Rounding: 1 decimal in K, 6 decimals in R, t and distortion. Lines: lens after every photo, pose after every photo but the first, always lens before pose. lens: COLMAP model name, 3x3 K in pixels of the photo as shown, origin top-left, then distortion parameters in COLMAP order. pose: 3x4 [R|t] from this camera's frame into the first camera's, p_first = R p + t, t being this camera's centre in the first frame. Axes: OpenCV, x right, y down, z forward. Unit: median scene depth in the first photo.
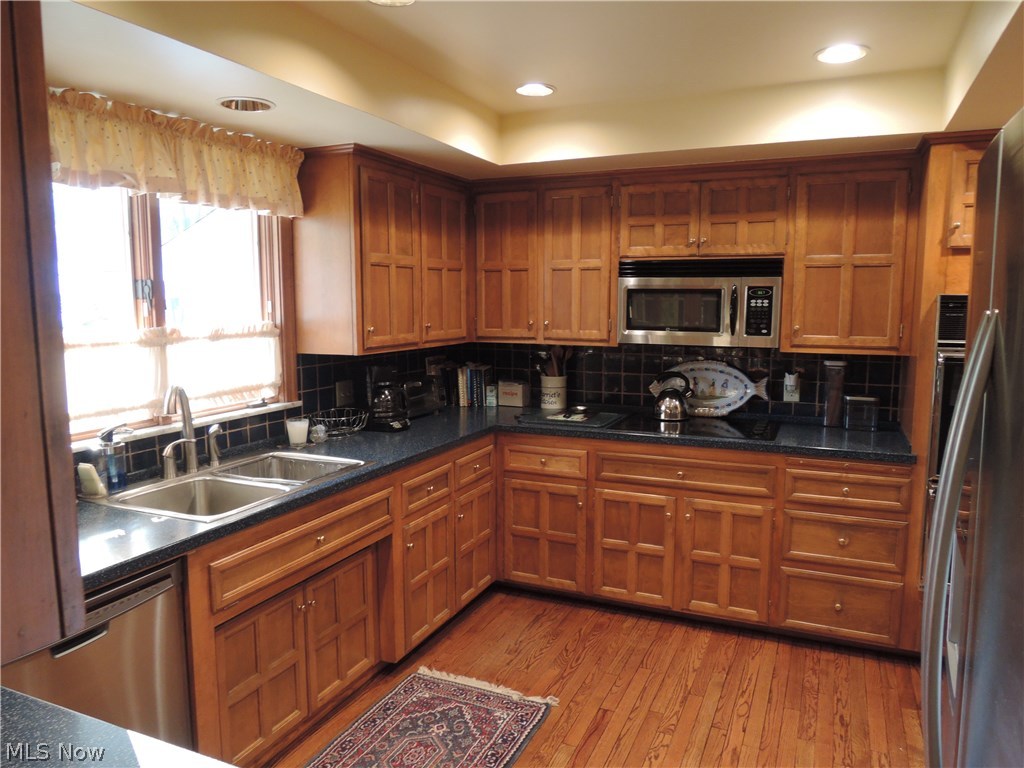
lens RADIAL K [[724.2, 0, 511.9], [0, 724.2, 389.6], [0, 0, 1]] dist [-0.027095, 0.007390]
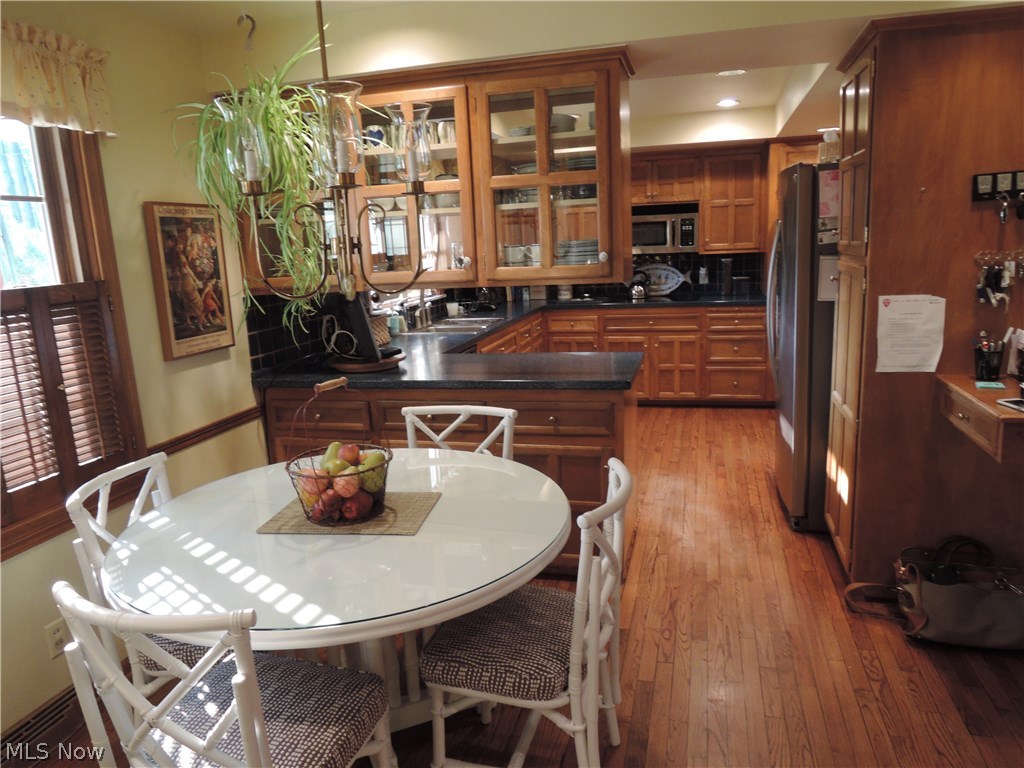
lens RADIAL K [[724.2, 0, 513.2], [0, 724.2, 386.0], [0, 0, 1]] dist [-0.027095, 0.007390]
pose [[0.985283, -0.075584, 0.153312, -0.417403], [0.064444, 0.994994, 0.076383, 0.115123], [-0.158318, -0.065379, 0.985221, -0.790107]]
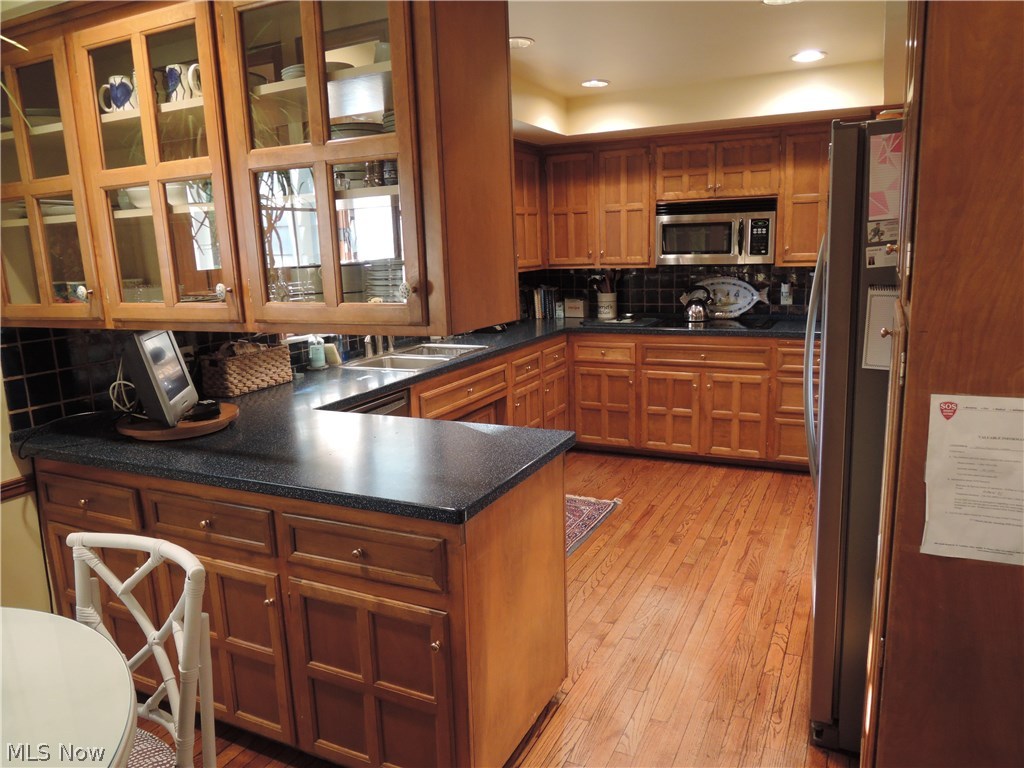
lens RADIAL K [[724.2, 0, 512.9], [0, 724.2, 387.4], [0, 0, 1]] dist [-0.027095, 0.007390]
pose [[0.998698, -0.026118, -0.043828, -0.076725], [0.029262, 0.996924, 0.072711, 0.065749], [0.041794, -0.073899, 0.996390, -0.425599]]
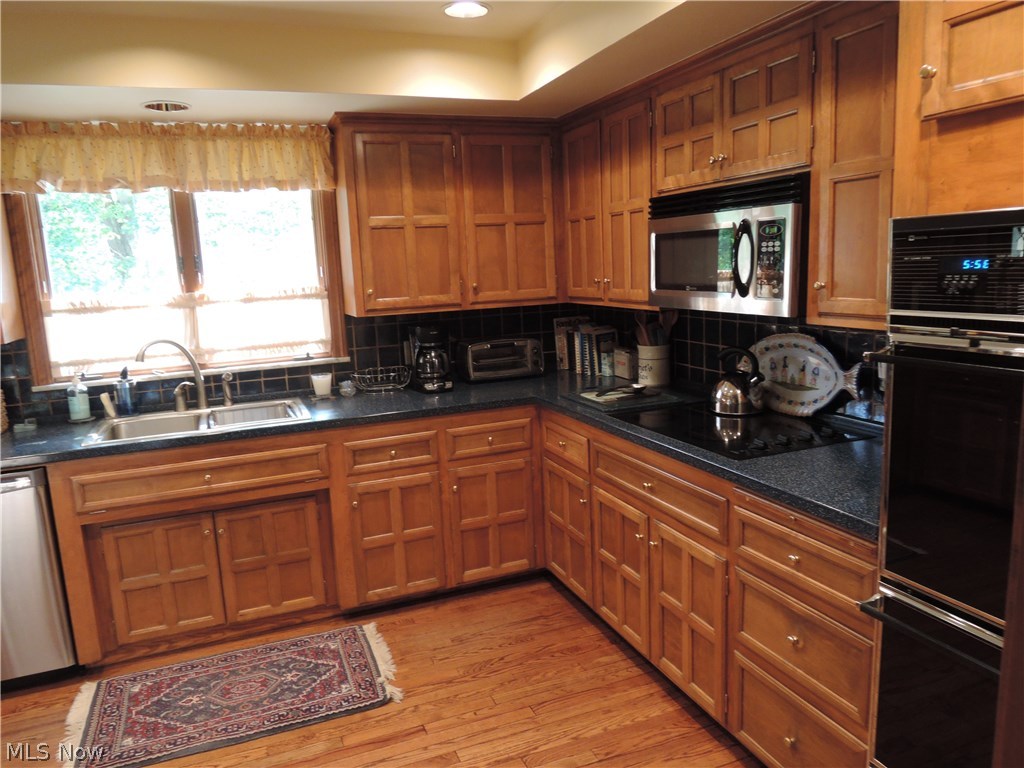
lens RADIAL K [[724.2, 0, 515.4], [0, 724.2, 391.0], [0, 0, 1]] dist [-0.027095, 0.007390]
pose [[0.715952, 0.090276, -0.692288, 0.653450], [-0.042633, 0.995407, 0.085714, -0.038339], [0.696847, -0.031853, 0.716513, 0.386284]]
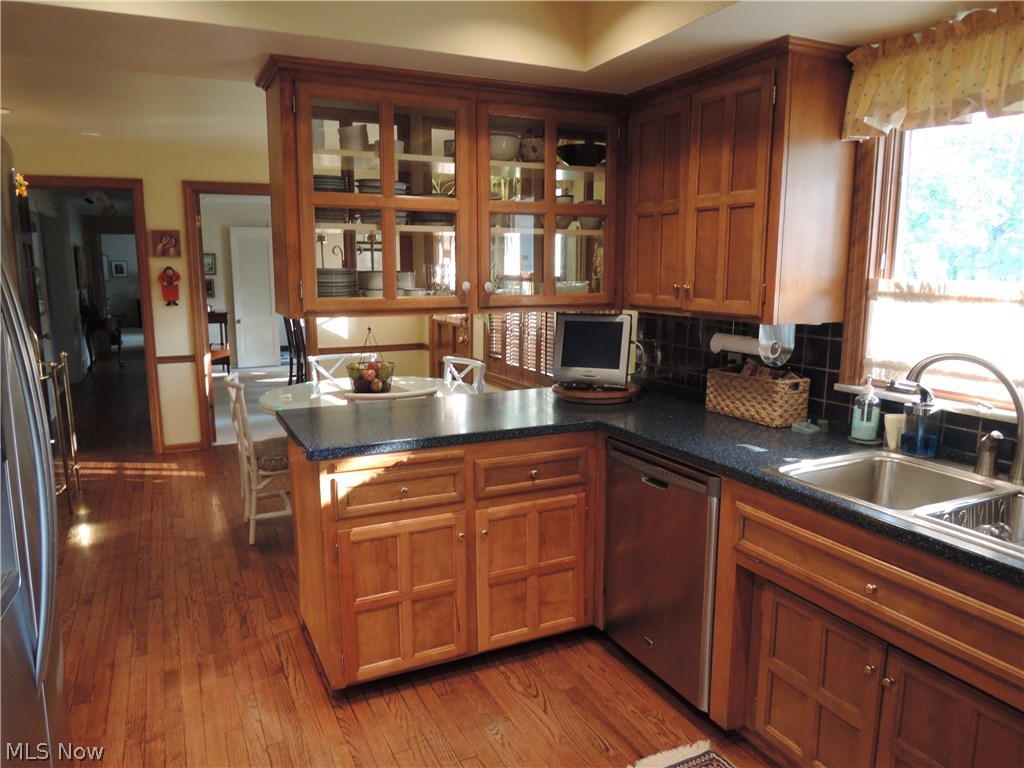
lens RADIAL K [[724.2, 0, 510.7], [0, 724.2, 387.8], [0, 0, 1]] dist [-0.027095, 0.007390]
pose [[-0.647758, 0.129496, -0.750760, 0.342948], [-0.096023, 0.963712, 0.249076, -0.089560], [0.755770, 0.233432, -0.611818, 0.830760]]
